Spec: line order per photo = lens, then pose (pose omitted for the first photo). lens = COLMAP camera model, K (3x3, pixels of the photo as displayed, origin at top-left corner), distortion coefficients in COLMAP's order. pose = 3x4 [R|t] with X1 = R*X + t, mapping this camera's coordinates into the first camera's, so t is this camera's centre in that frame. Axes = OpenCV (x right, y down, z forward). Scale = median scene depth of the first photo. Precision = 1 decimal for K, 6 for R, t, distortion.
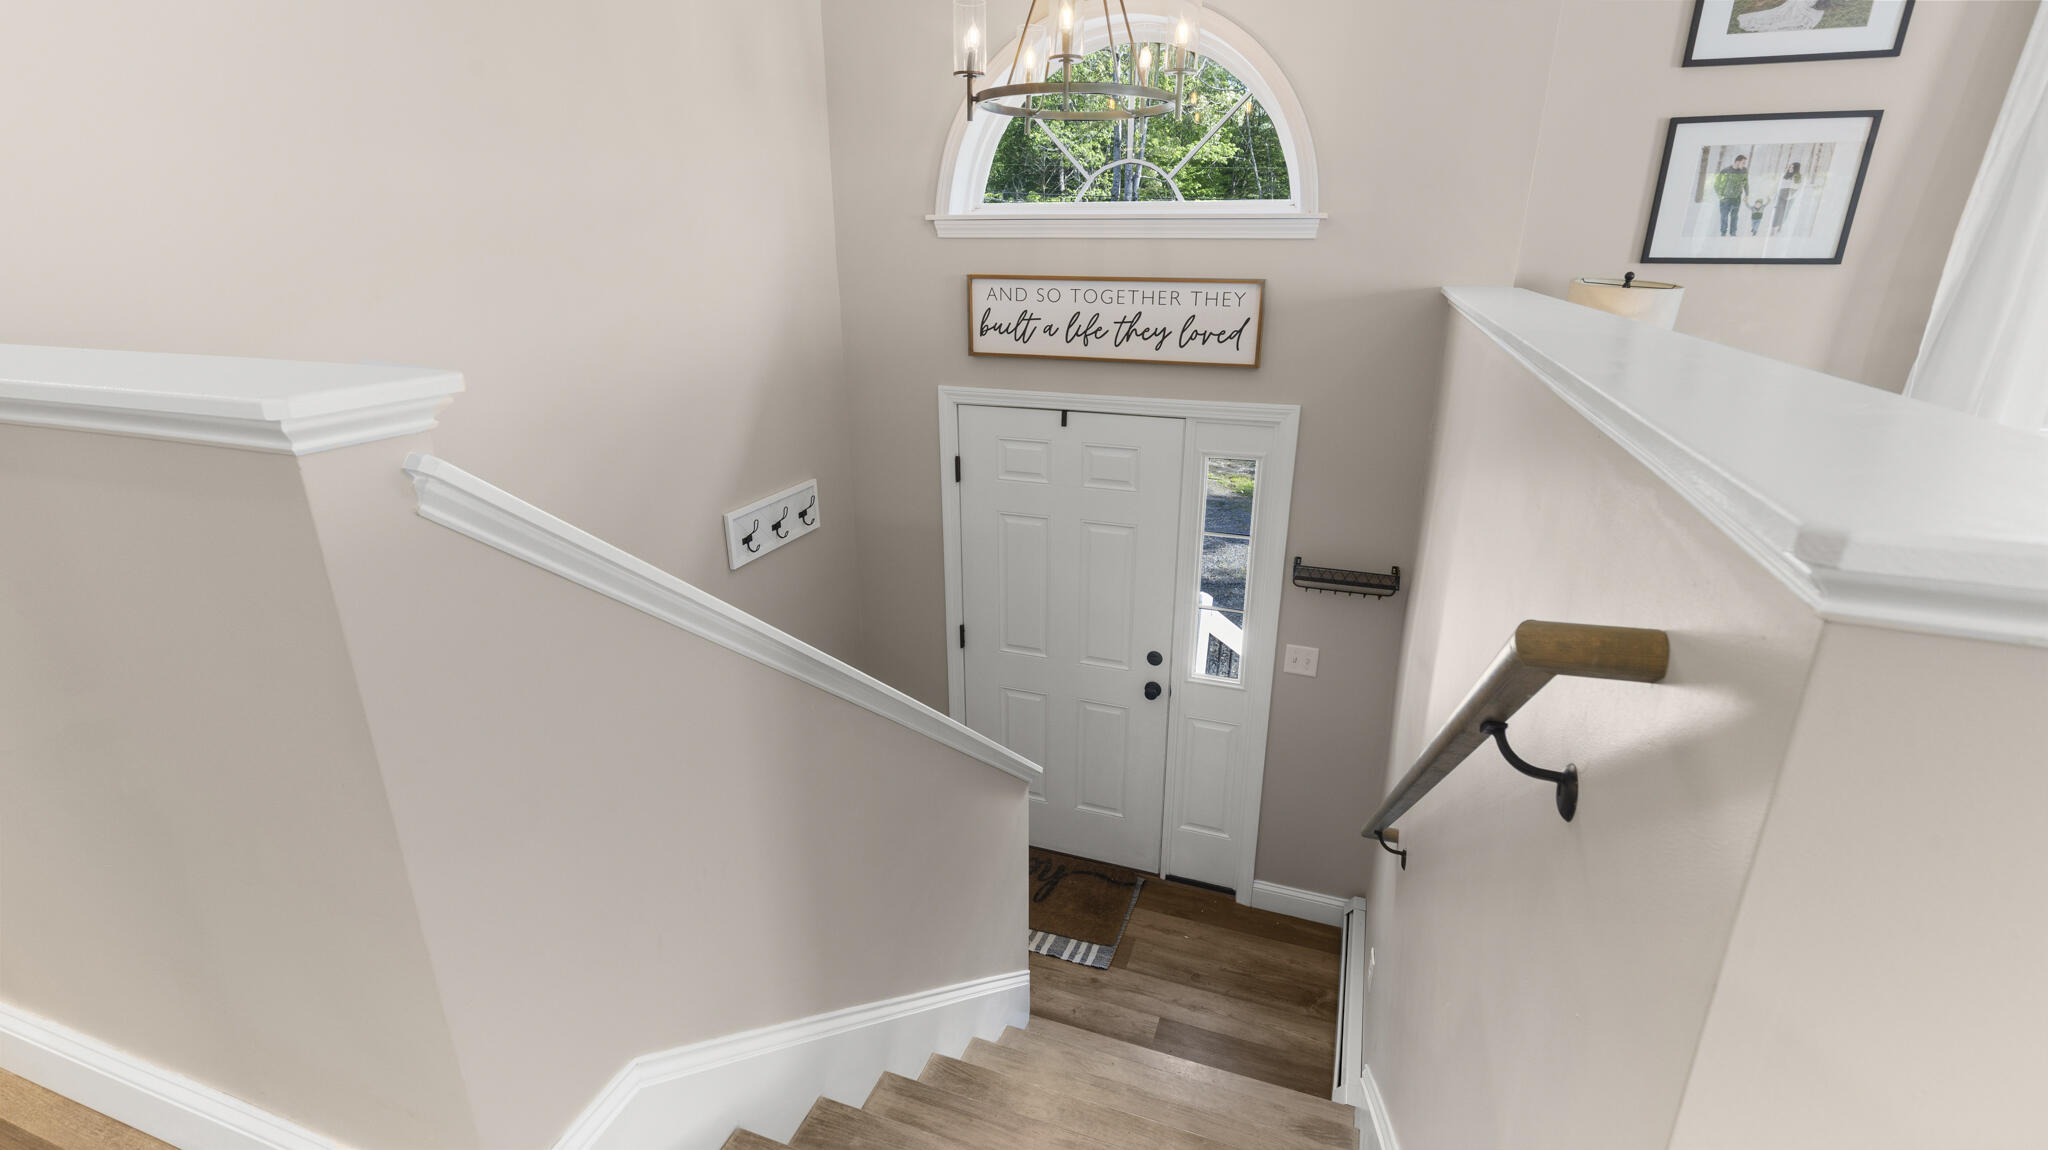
lens RADIAL K [[922.5, 0, 1024.0], [0, 922.5, 575.0], [0, 0, 1]] dist [-0.000403, -0.000244]
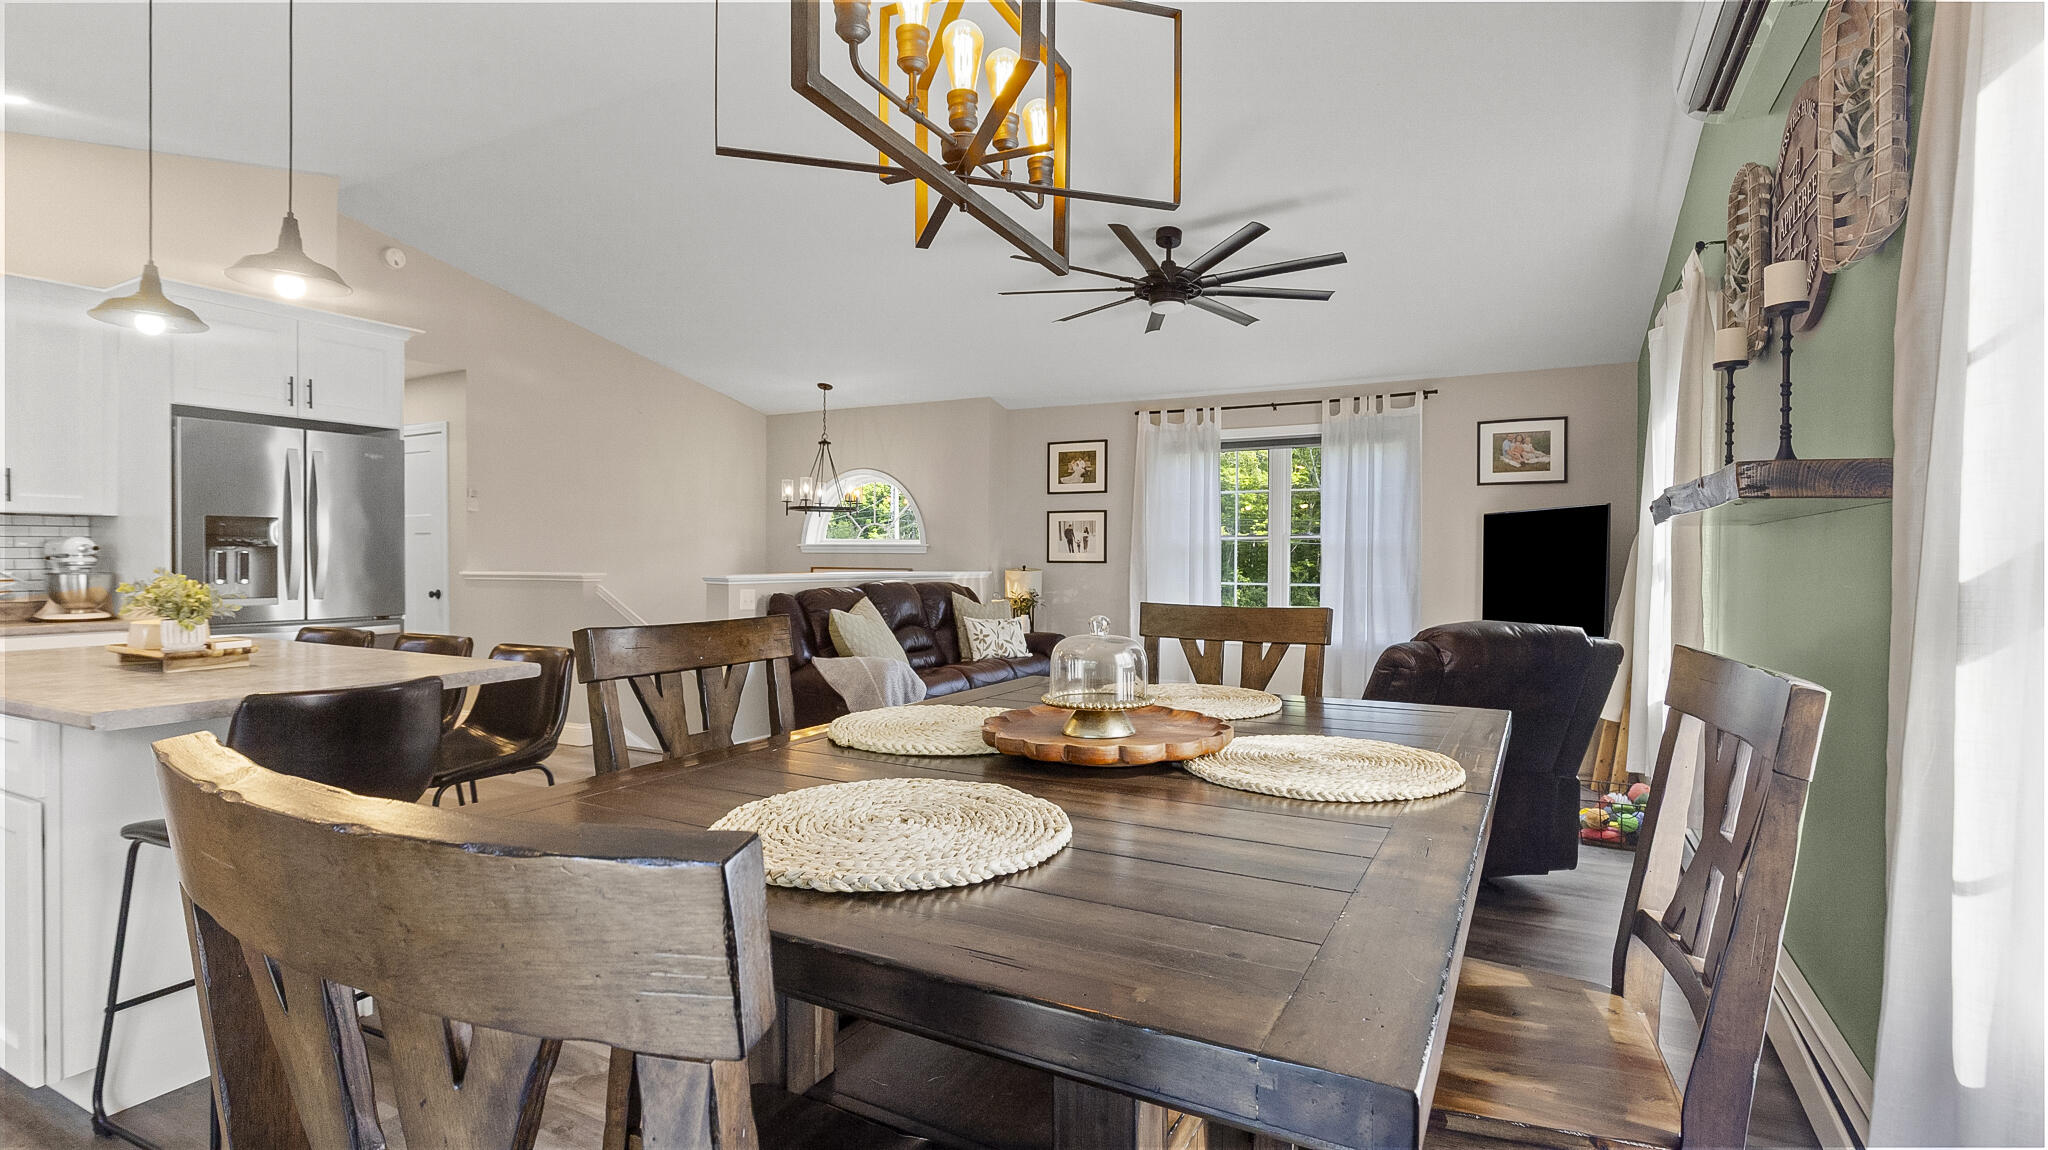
lens RADIAL K [[955.3, 0, 1024.0], [0, 955.3, 575.0], [0, 0, 1]] dist [0.003066, 0.000117]
pose [[0.988643, 0.006652, -0.150137, 1.061992], [-0.054251, 0.947452, -0.315265, 0.560932], [0.140150, 0.319830, 0.937052, -1.559306]]
